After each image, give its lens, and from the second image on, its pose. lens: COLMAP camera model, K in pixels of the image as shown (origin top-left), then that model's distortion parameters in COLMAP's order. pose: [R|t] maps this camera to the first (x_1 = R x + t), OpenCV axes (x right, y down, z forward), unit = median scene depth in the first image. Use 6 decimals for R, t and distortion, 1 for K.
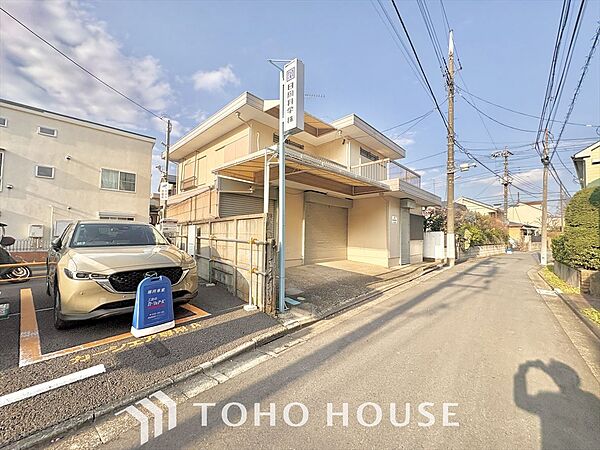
lens RADIAL K [[238.2, 0, 300.0], [0, 238.2, 225.0], [0, 0, 1]] dist [0.000016, 0.000044]
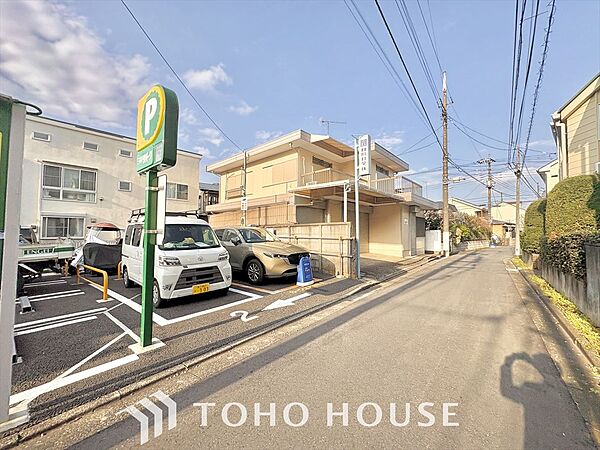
lens RADIAL K [[238.5, 0, 300.0], [0, 238.5, 225.0], [0, 0, 1]] dist [-0.000149, 0.000109]
pose [[0.999299, -0.012616, 0.035241, -0.224325], [0.012505, 0.999916, 0.003382, -0.014833], [-0.035281, -0.002939, 0.999373, -0.288310]]
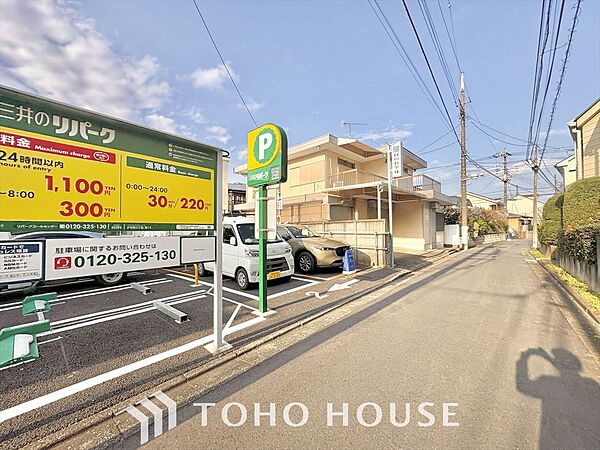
lens RADIAL K [[238.5, 0, 300.0], [0, 238.5, 225.0], [0, 0, 1]] dist [-0.000149, 0.000109]
pose [[0.999620, -0.027557, -0.000088, -0.333601], [0.027554, 0.999437, 0.019151, -0.022219], [-0.000440, -0.019146, 0.999817, -0.388751]]
